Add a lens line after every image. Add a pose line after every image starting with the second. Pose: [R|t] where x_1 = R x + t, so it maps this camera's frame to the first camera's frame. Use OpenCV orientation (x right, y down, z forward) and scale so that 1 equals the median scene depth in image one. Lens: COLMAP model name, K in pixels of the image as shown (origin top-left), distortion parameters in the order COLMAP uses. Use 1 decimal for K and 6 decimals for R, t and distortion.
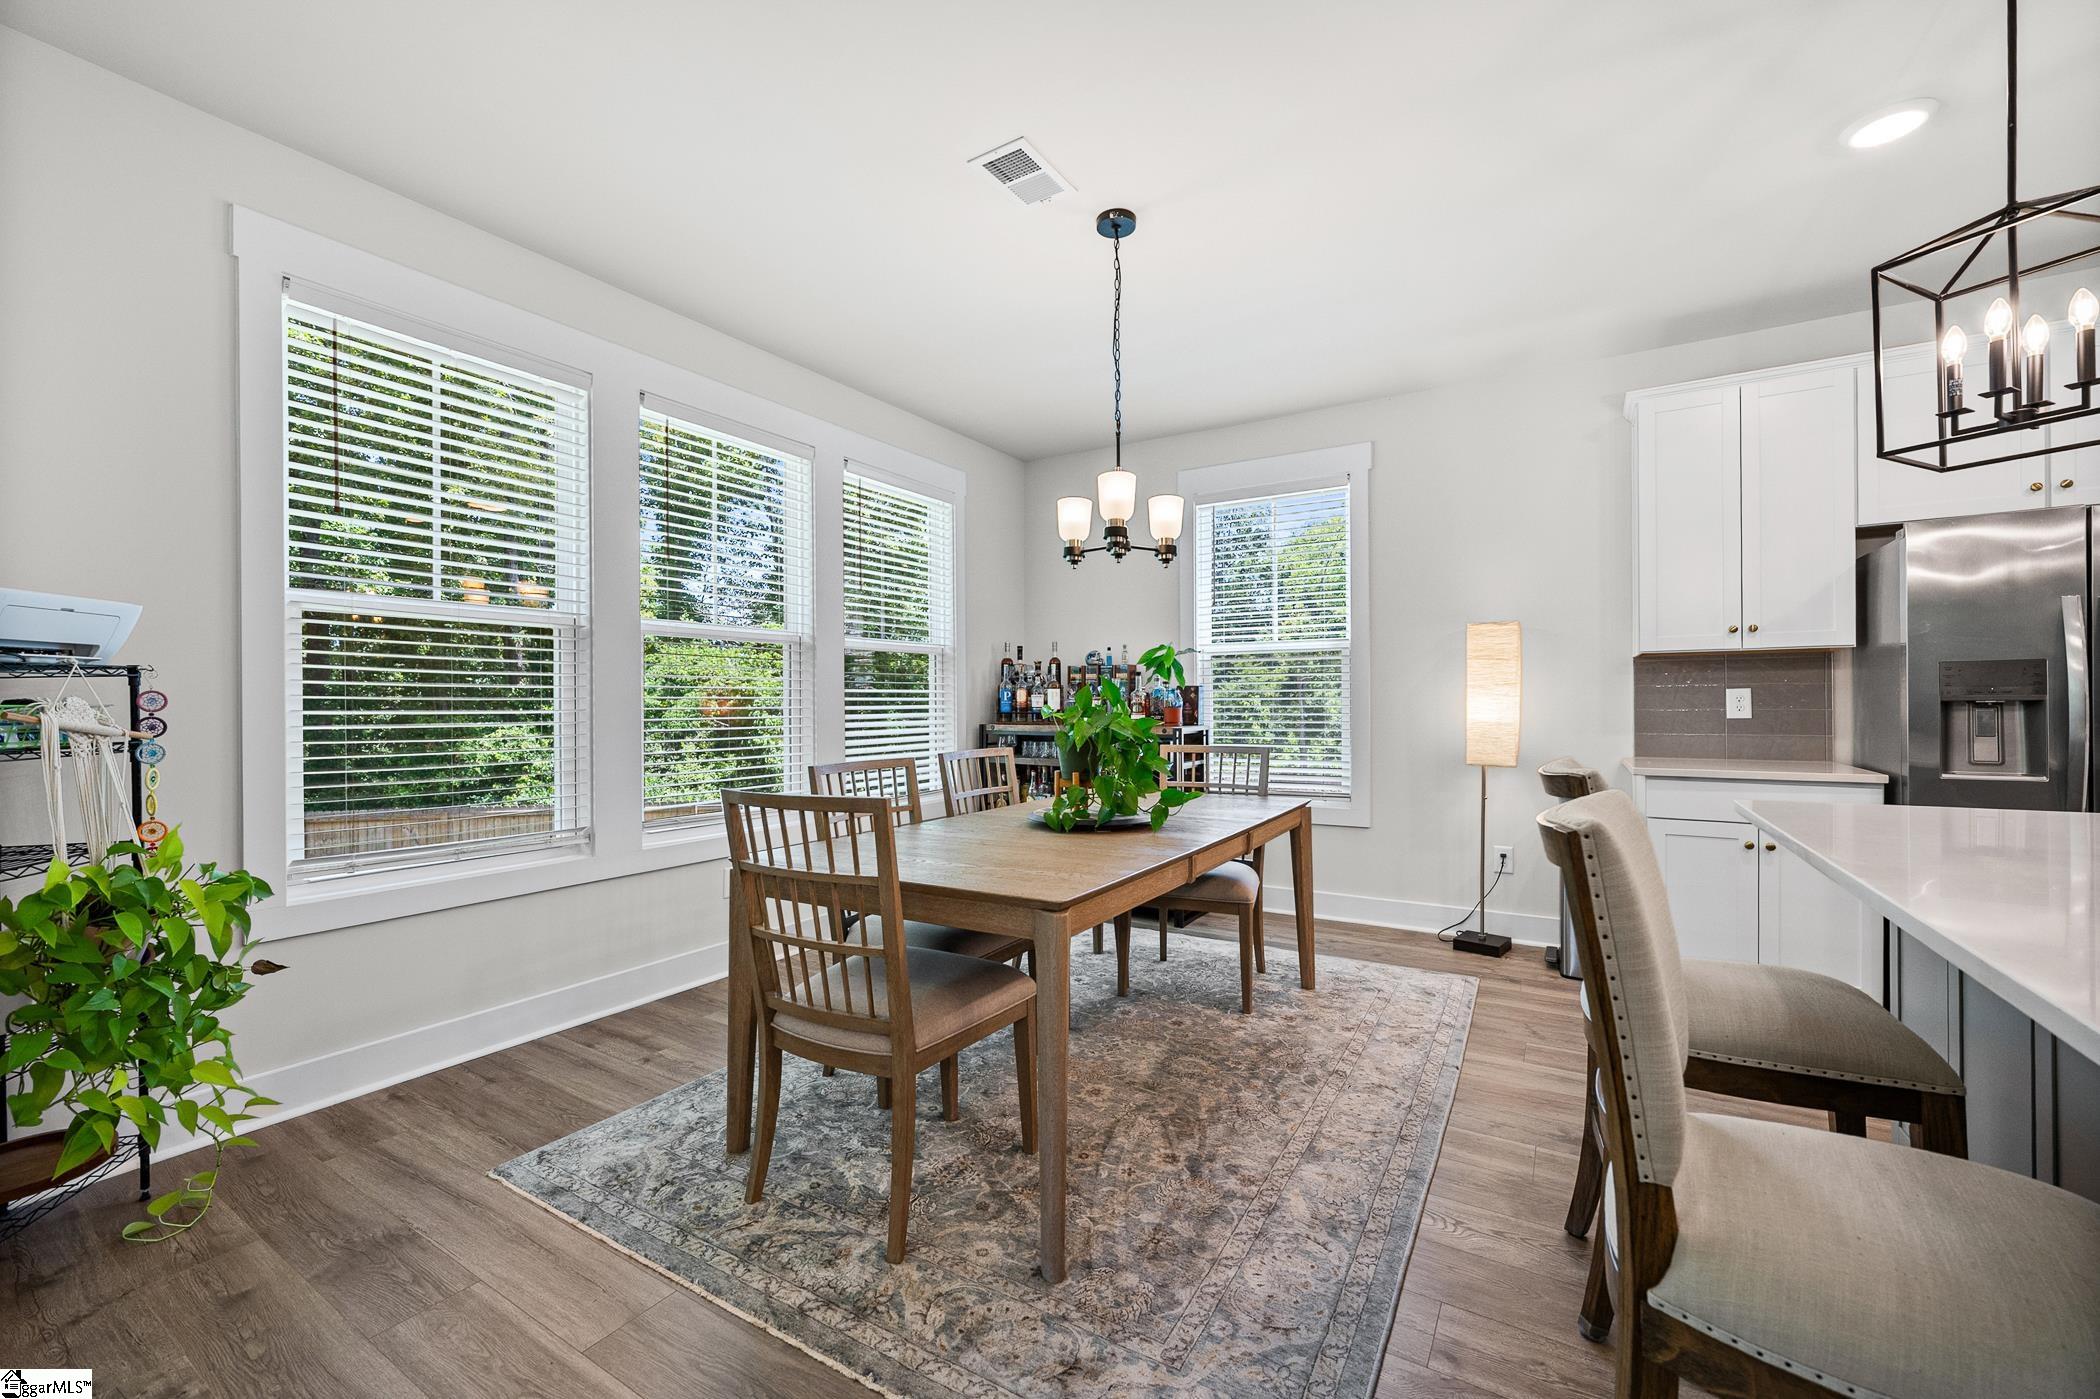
lens RADIAL K [[828.4, 0, 1057.2], [0, 828.4, 702.1], [0, 0, 1]] dist [-0.001649, 0.000063]
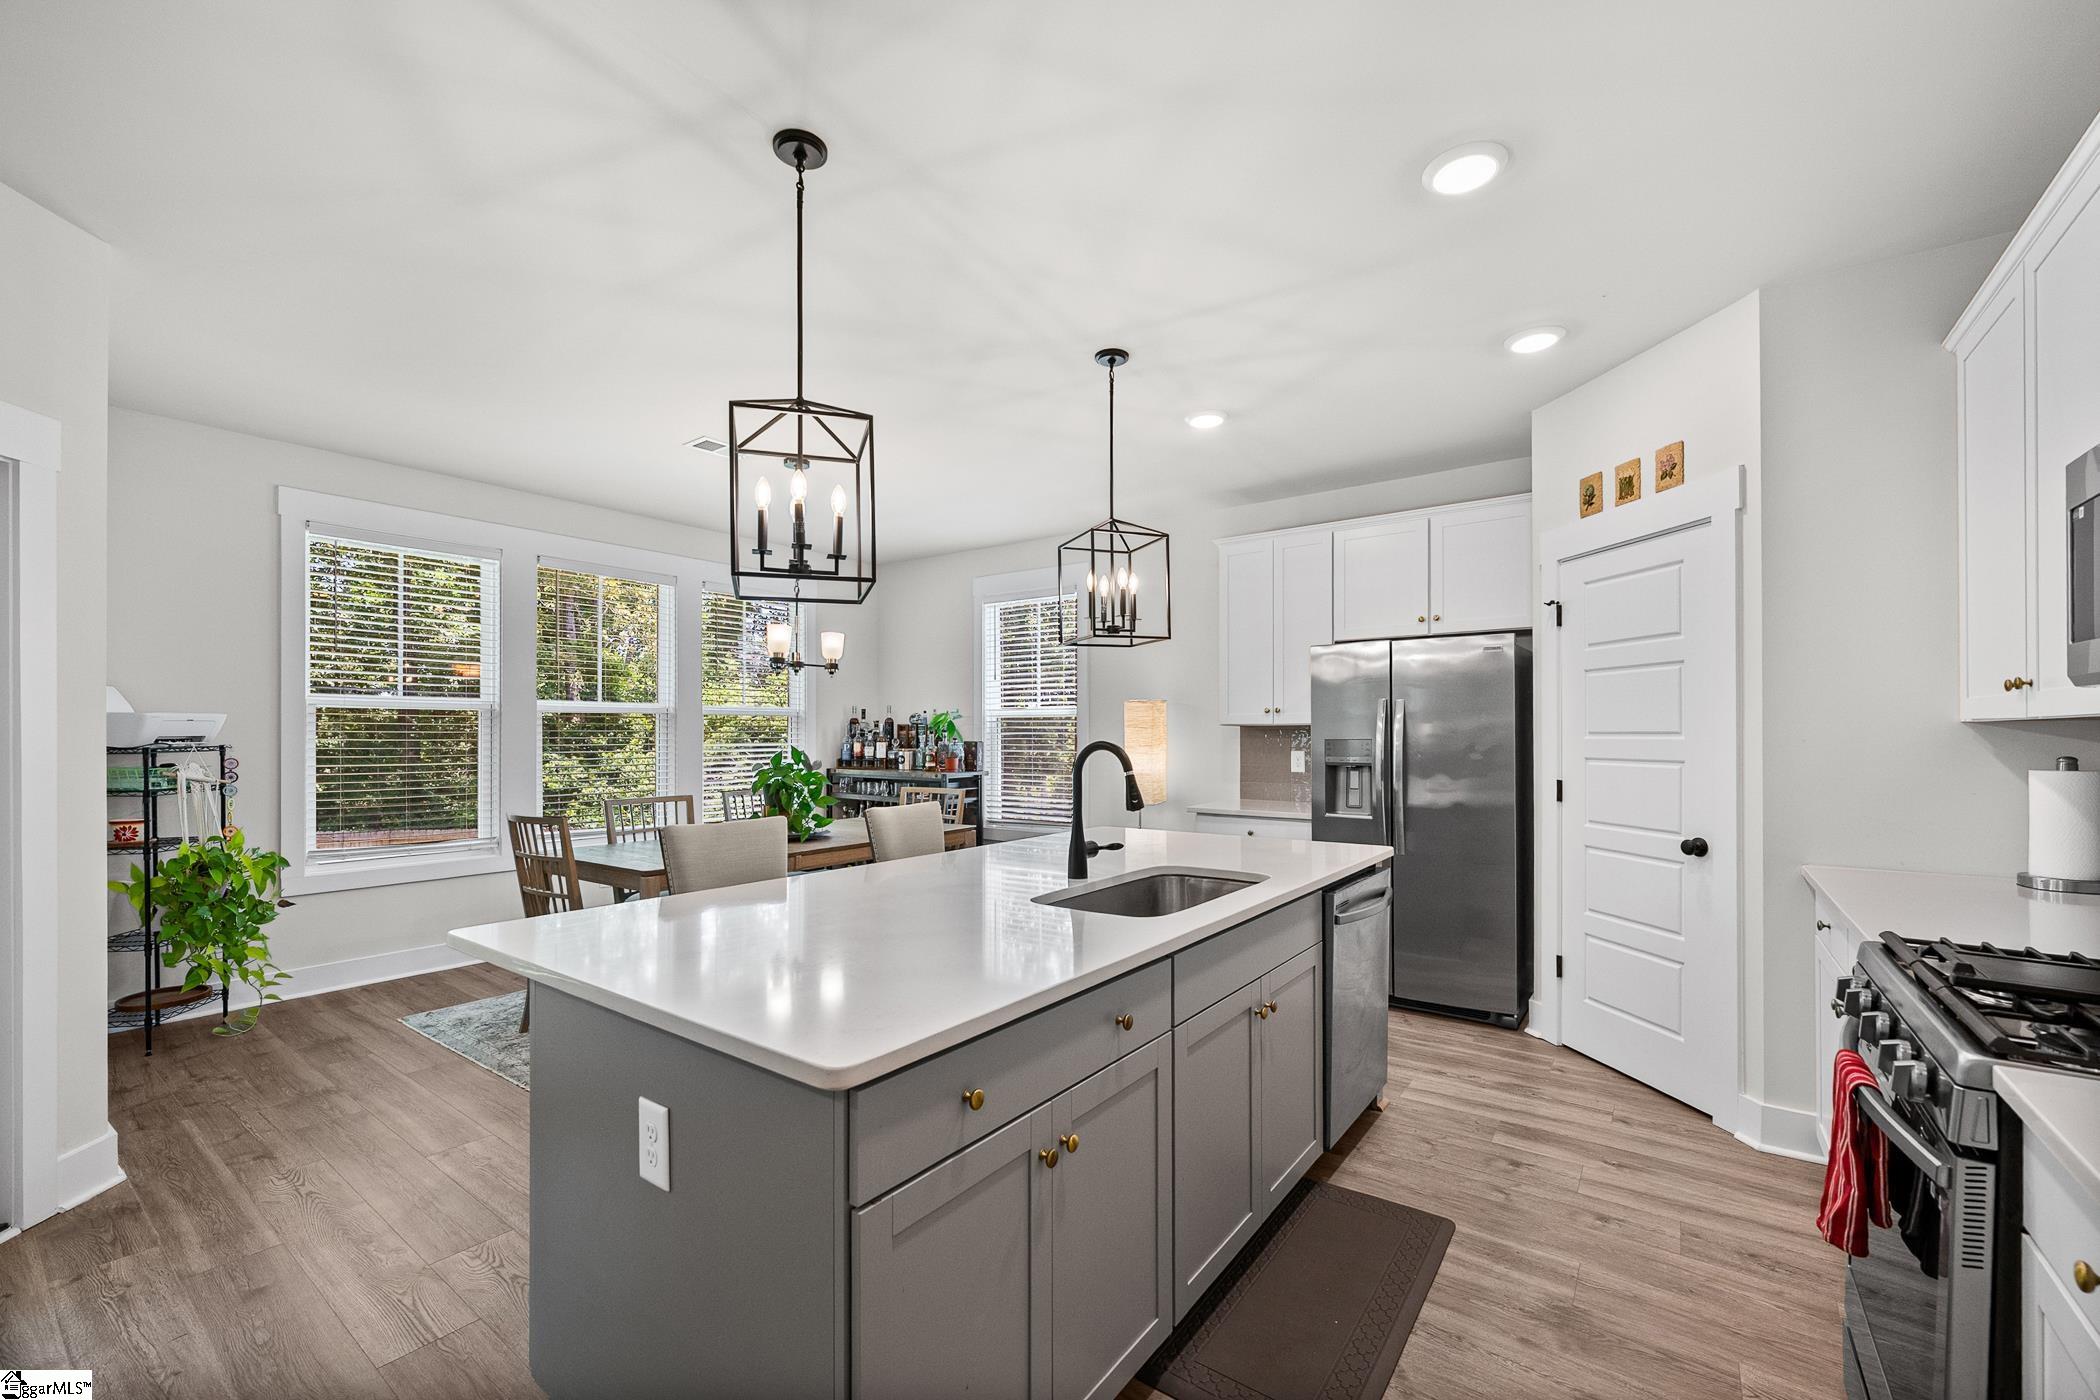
lens RADIAL K [[824.5, 0, 1056.3], [0, 824.5, 729.7], [0, 0, 1]] dist [-0.001502, -0.000324]
pose [[0.997355, 0.004306, -0.072561, 0.902742], [-0.004674, 0.999977, -0.004900, -0.075187], [0.072538, 0.005227, 0.997352, -0.725730]]
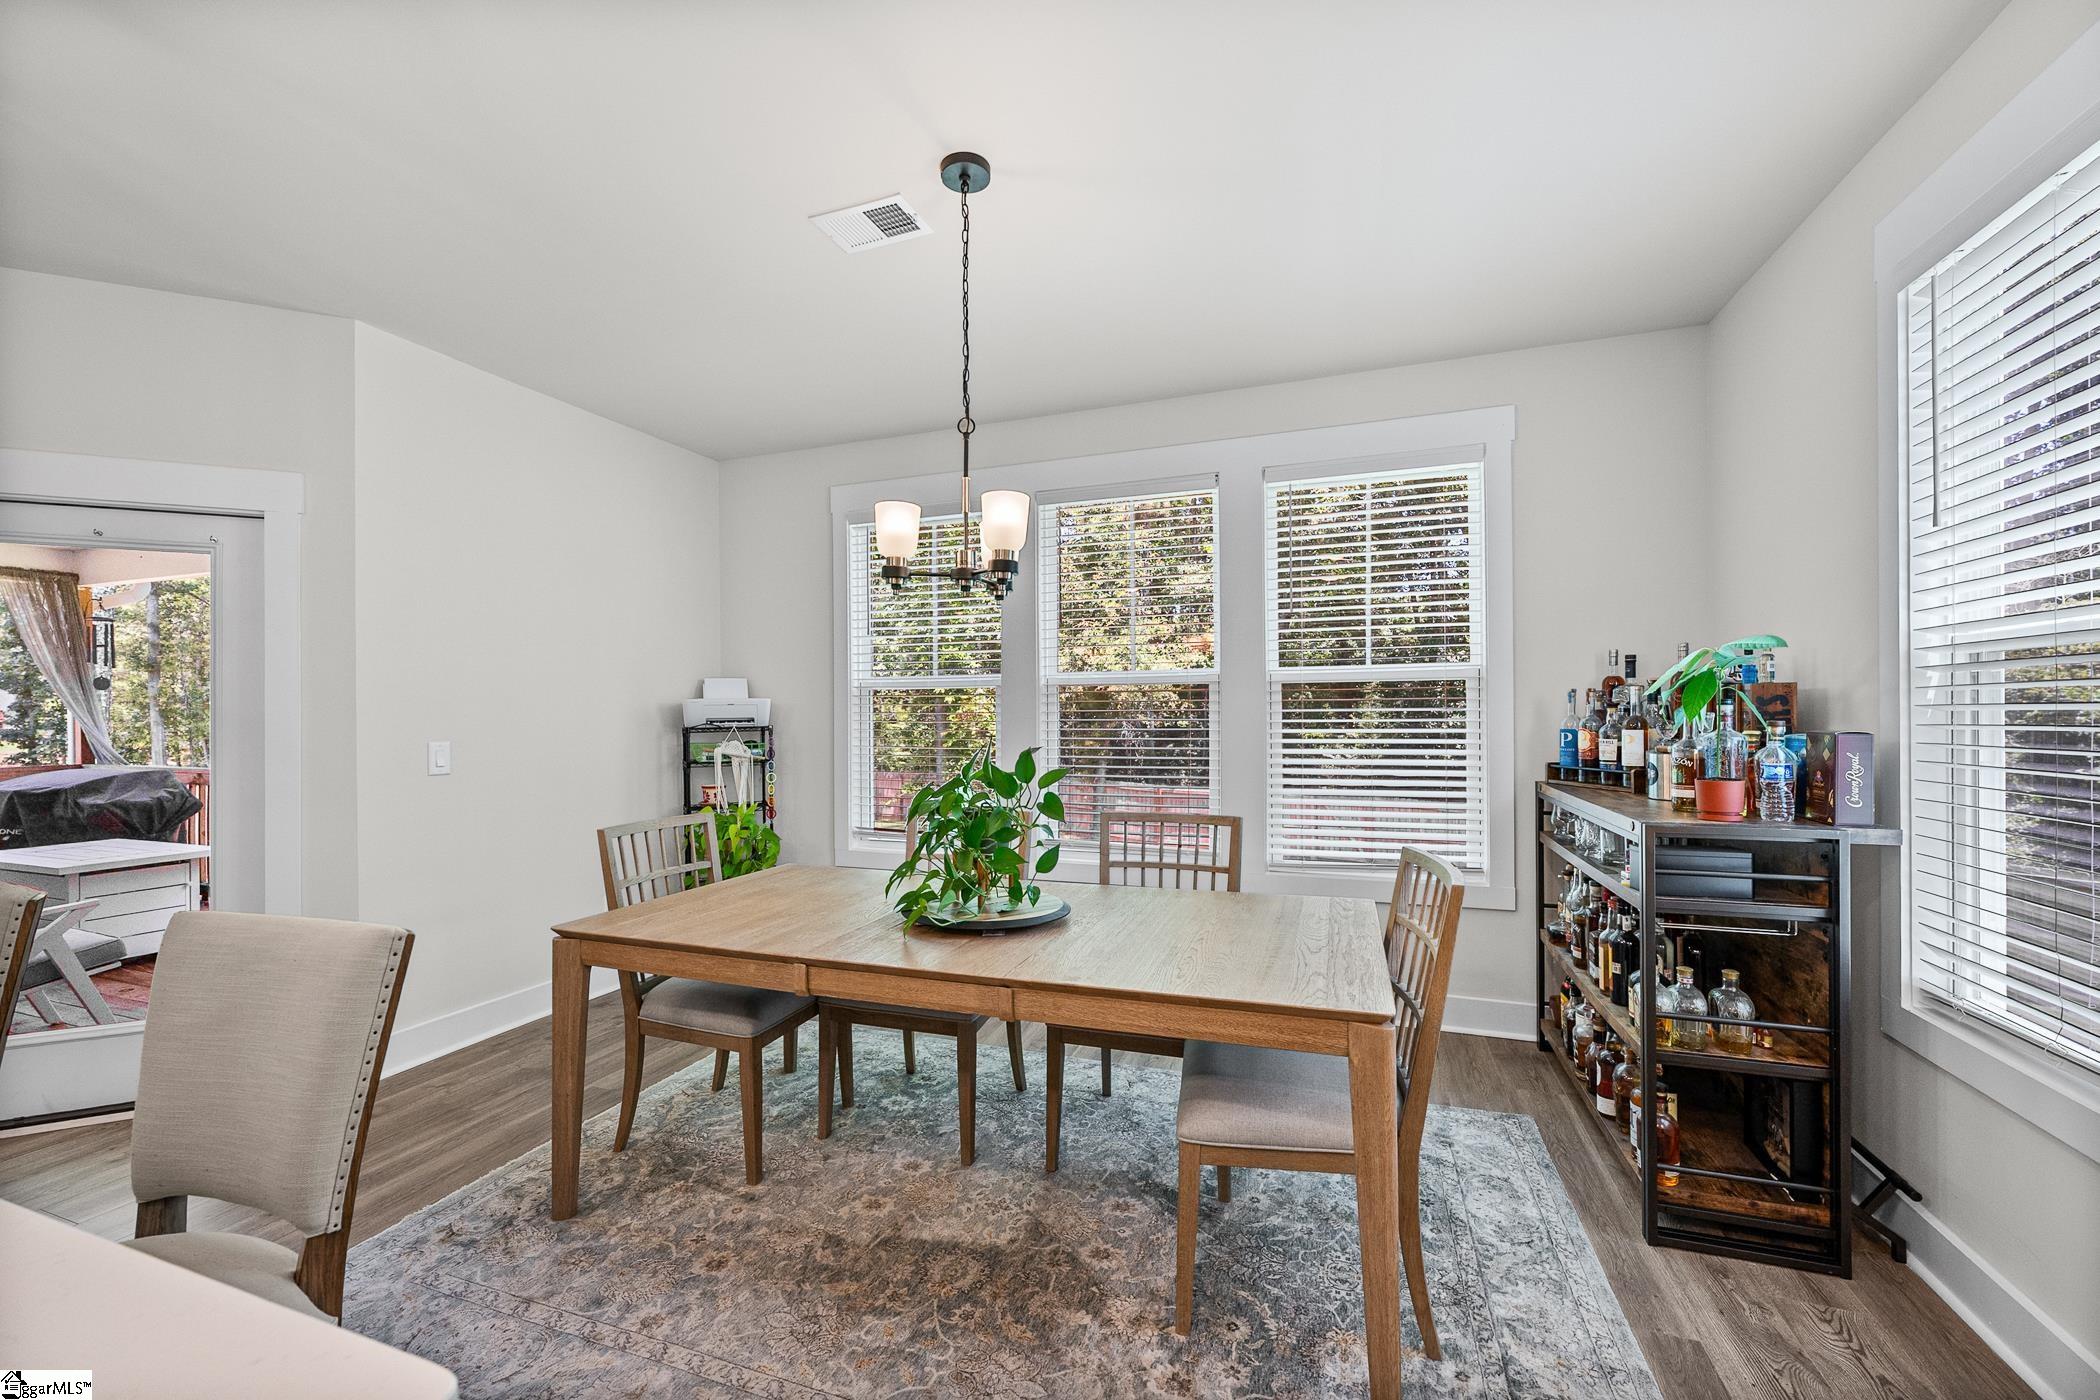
lens RADIAL K [[839.0, 0, 1057.6], [0, 839.0, 716.6], [0, 0, 1]] dist [0.000977, 0.000047]
pose [[0.207647, 0.001817, -0.978202, 1.159371], [0.005755, 0.999979, 0.003079, -0.069952], [0.978187, -0.006269, 0.207632, 1.200931]]
